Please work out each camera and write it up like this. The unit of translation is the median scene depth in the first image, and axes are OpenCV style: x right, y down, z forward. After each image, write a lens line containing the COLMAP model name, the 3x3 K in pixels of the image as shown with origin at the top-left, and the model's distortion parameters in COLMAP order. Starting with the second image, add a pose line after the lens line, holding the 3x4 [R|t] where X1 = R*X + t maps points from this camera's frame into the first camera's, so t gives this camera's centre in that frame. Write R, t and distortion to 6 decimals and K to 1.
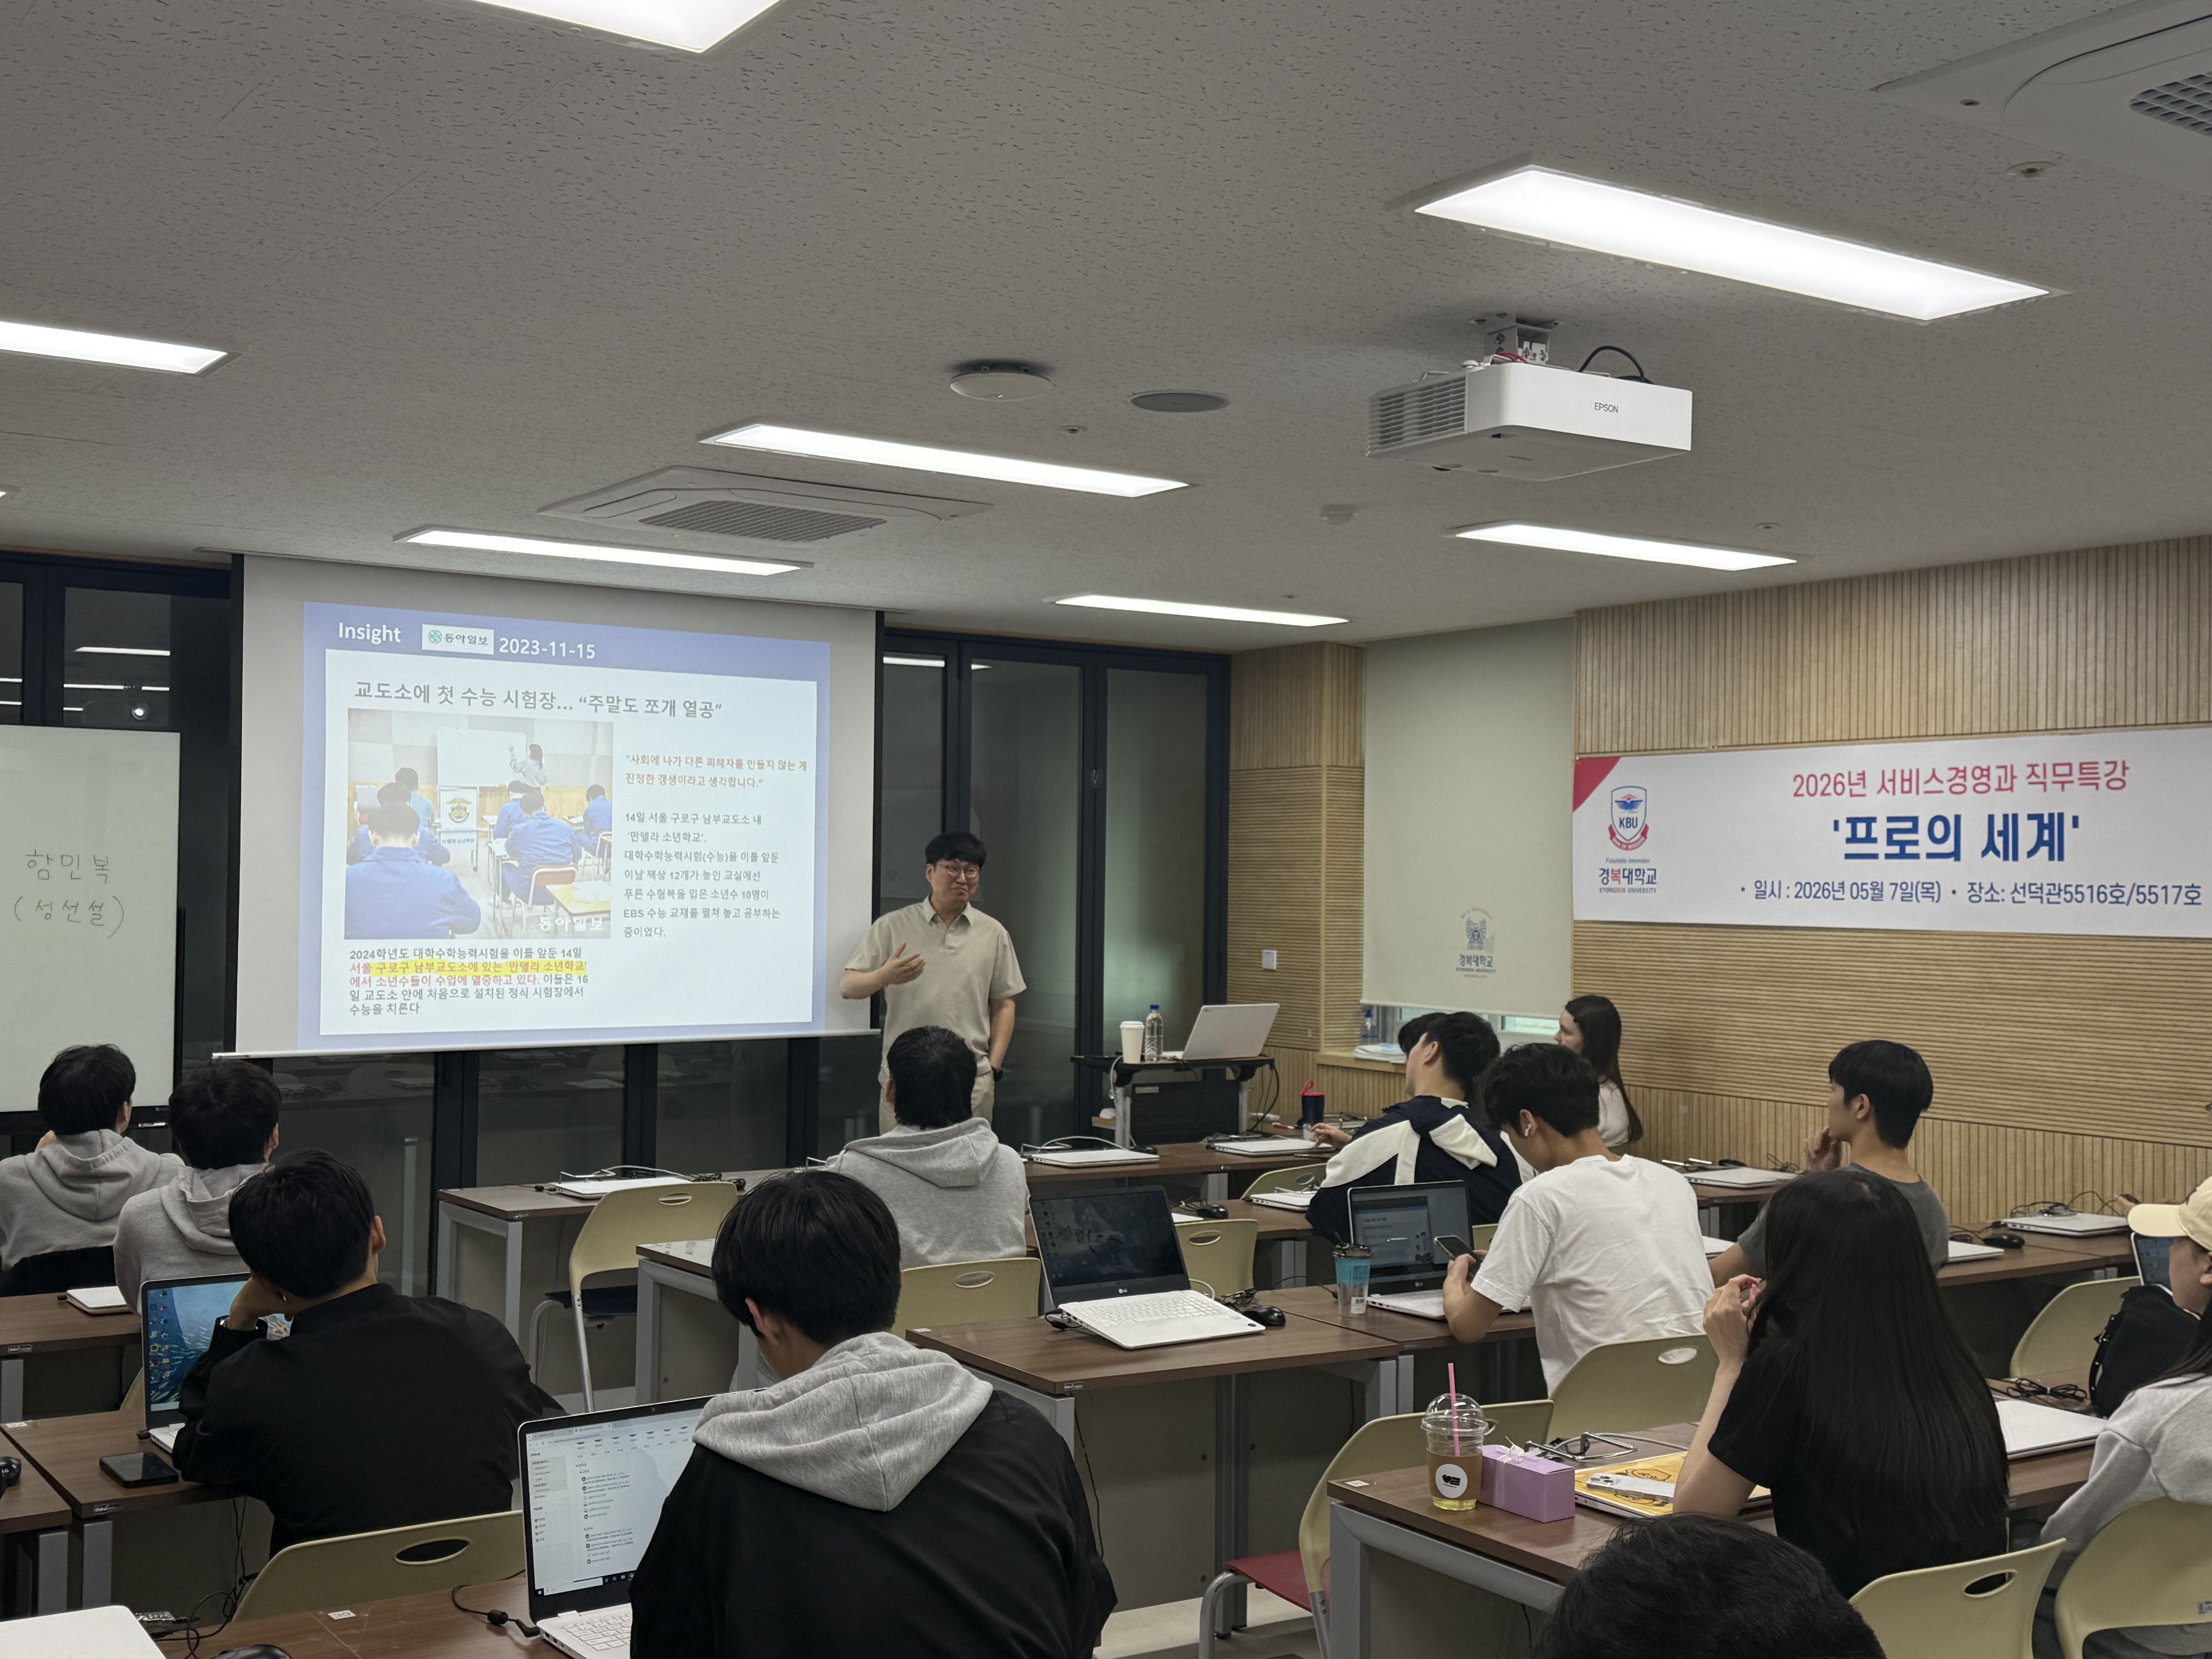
lens RADIAL K [[2322.1, 0, 1164.6], [0, 2322.1, 876.9], [0, 0, 1]] dist [0.142701, 0.000000]
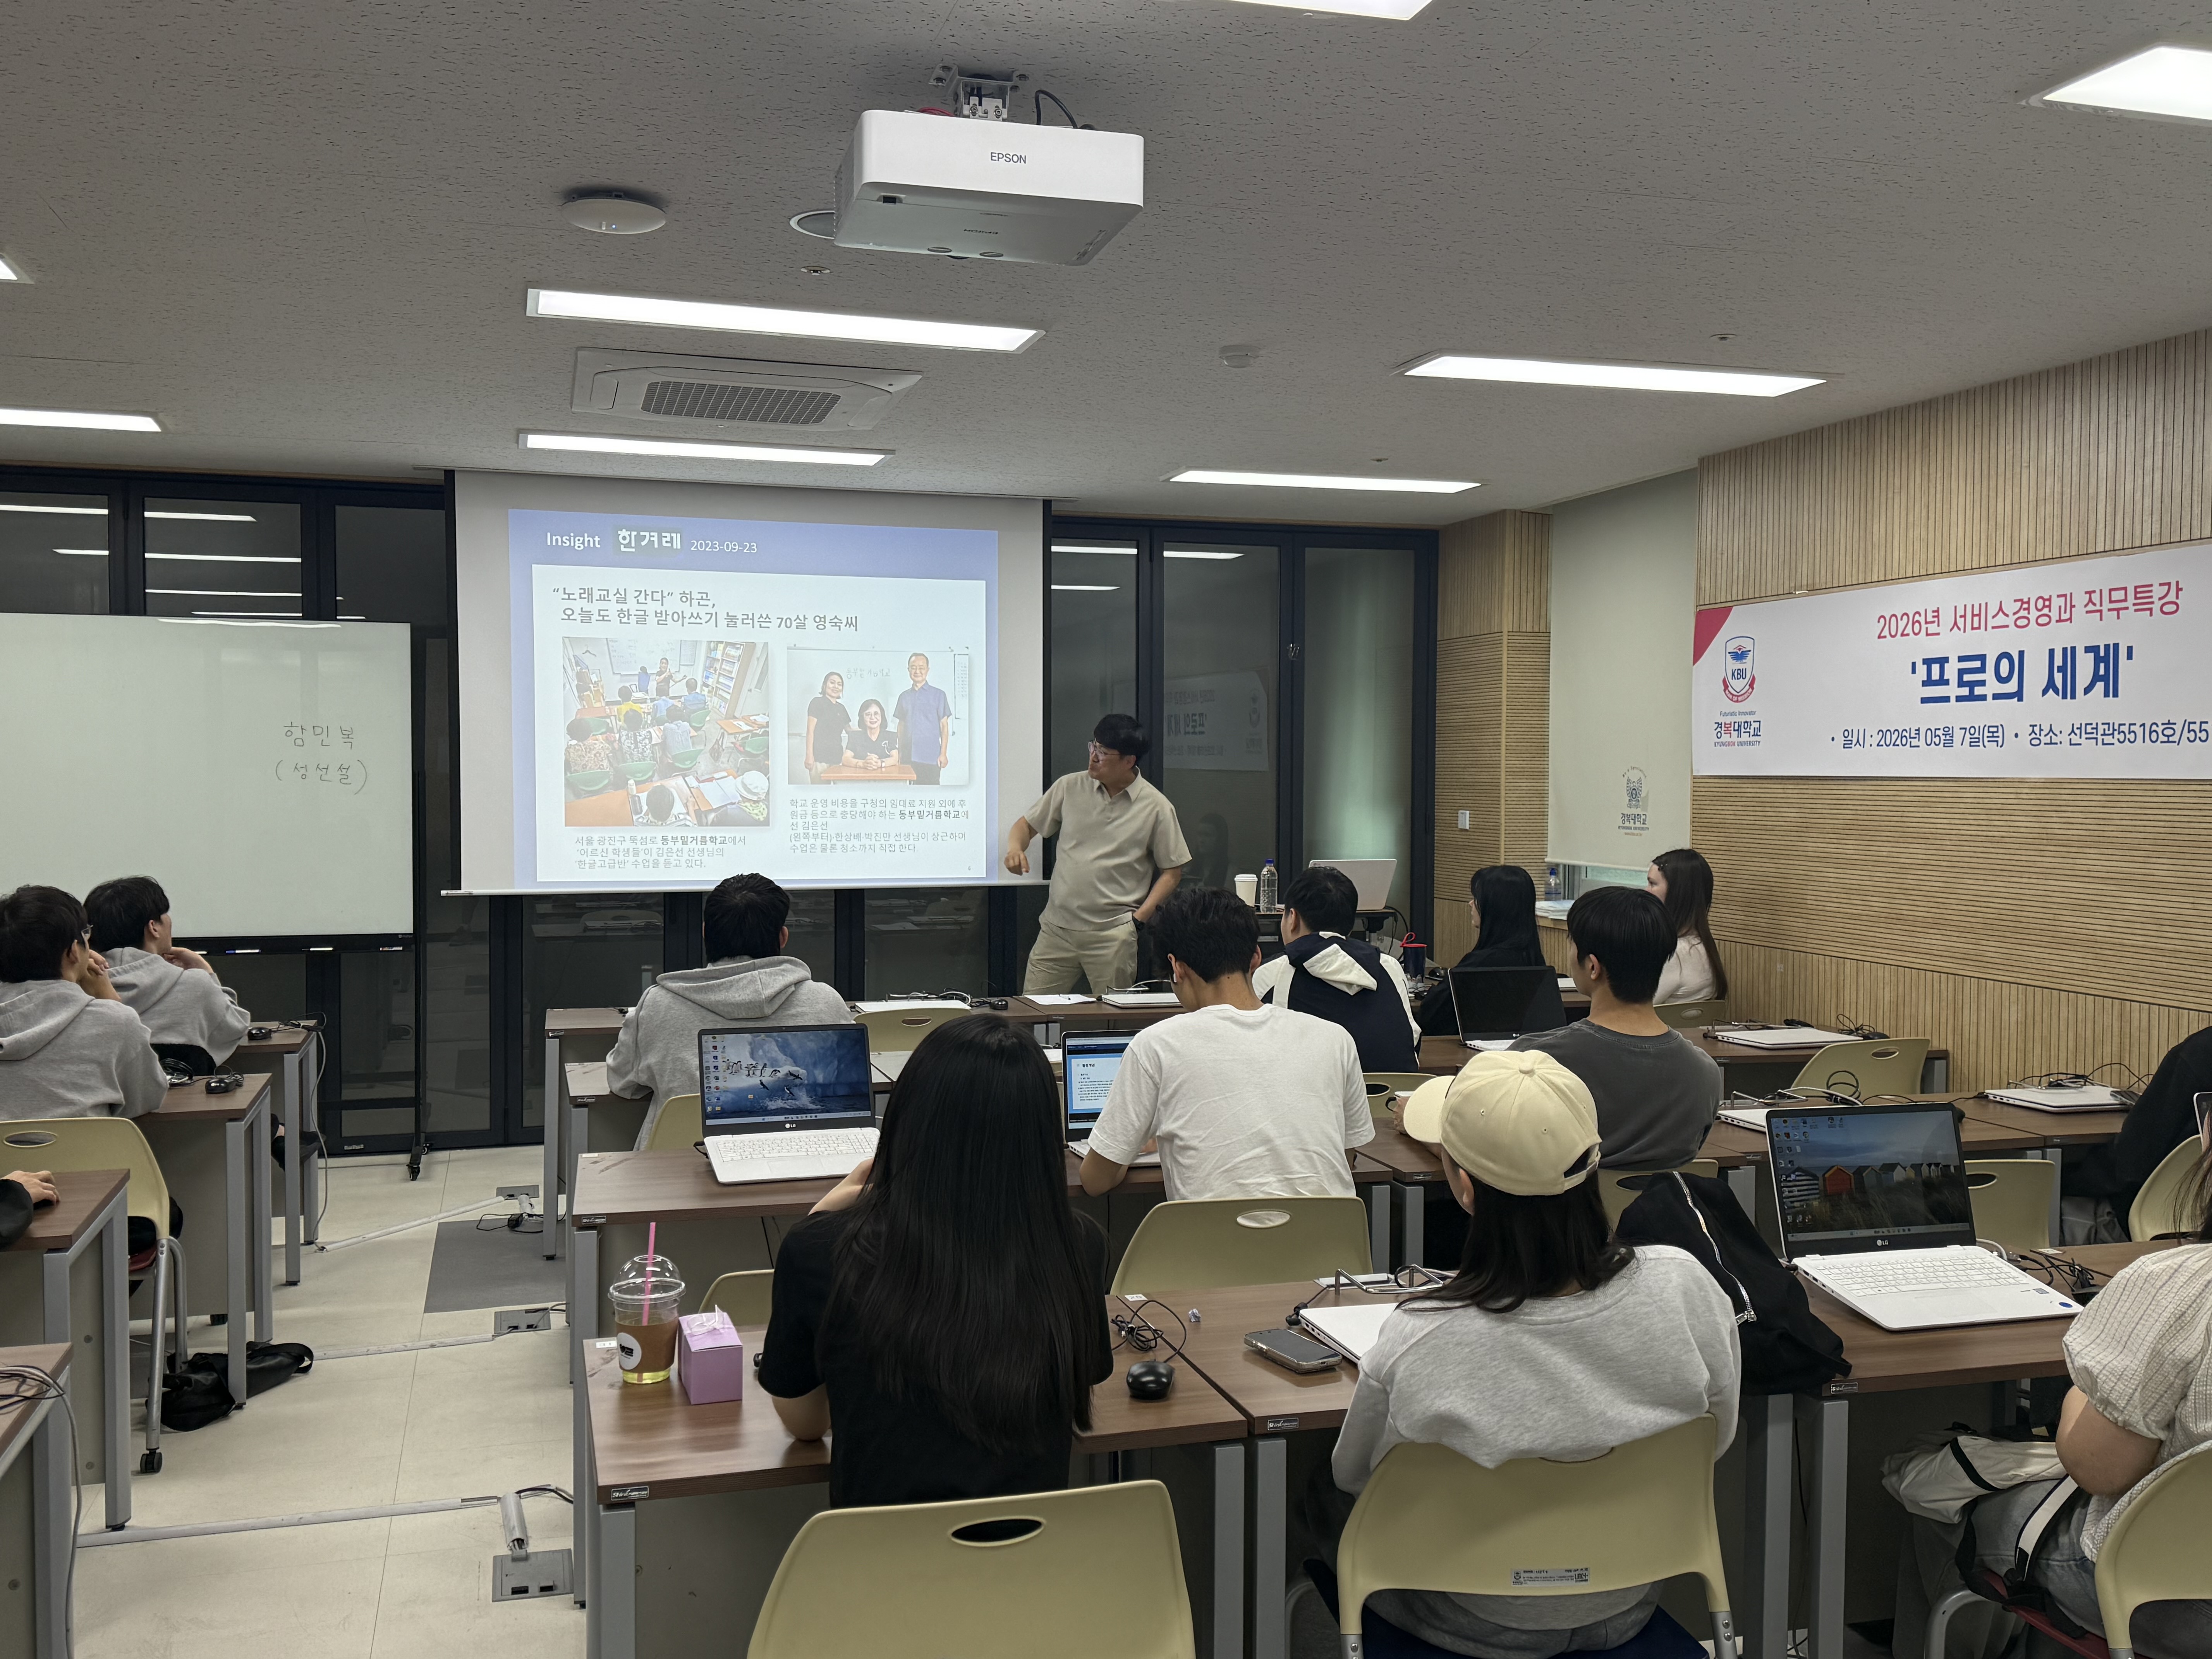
lens RADIAL K [[1963.6, 0, 1098.8], [0, 1963.6, 824.8], [0, 0, 1]] dist [0.139789, -0.117139]
pose [[0.954473, 0.000634, -0.298295, 0.225675], [0.008536, 0.999530, 0.029438, 0.015019], [0.298174, -0.030644, 0.954020, 0.145782]]
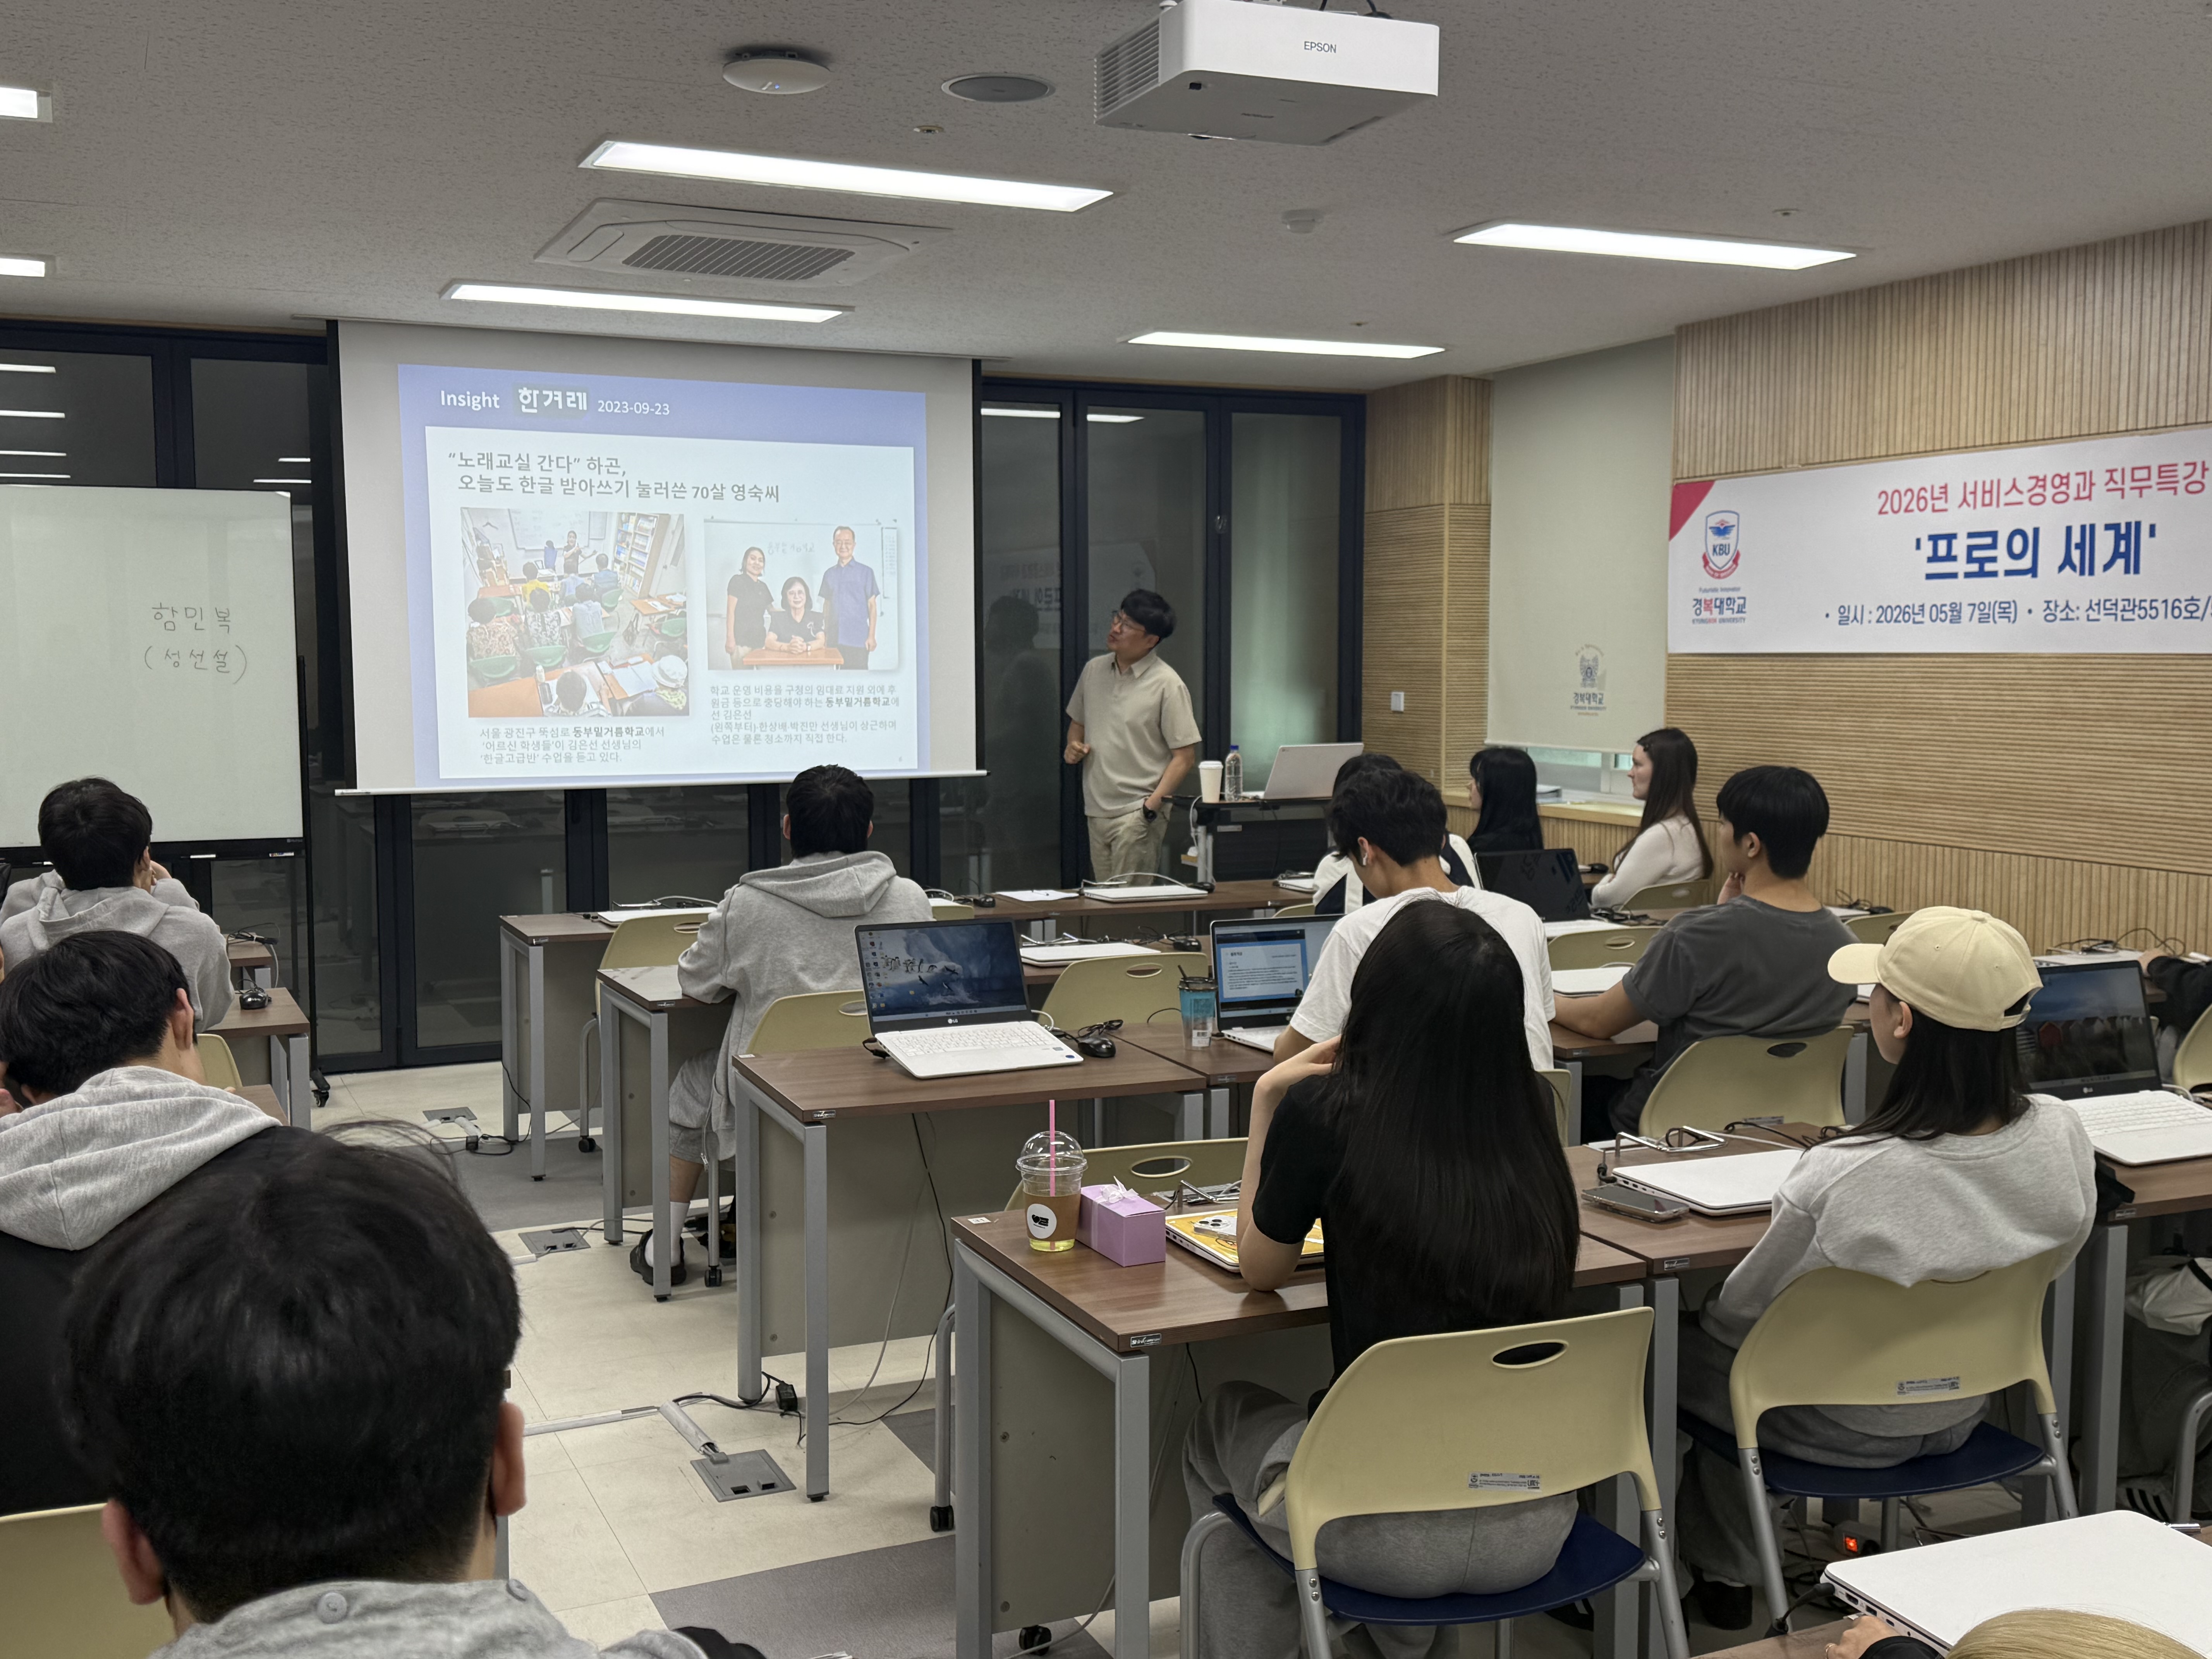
lens RADIAL K [[2187.0, 0, 1100.6], [0, 2187.0, 821.1], [0, 0, 1]] dist [0.110284, 0.000000]
pose [[0.985666, -0.000747, -0.168705, 0.120296], [0.014858, 0.996489, 0.082394, 0.010855], [0.168051, -0.083719, 0.982217, 0.064794]]
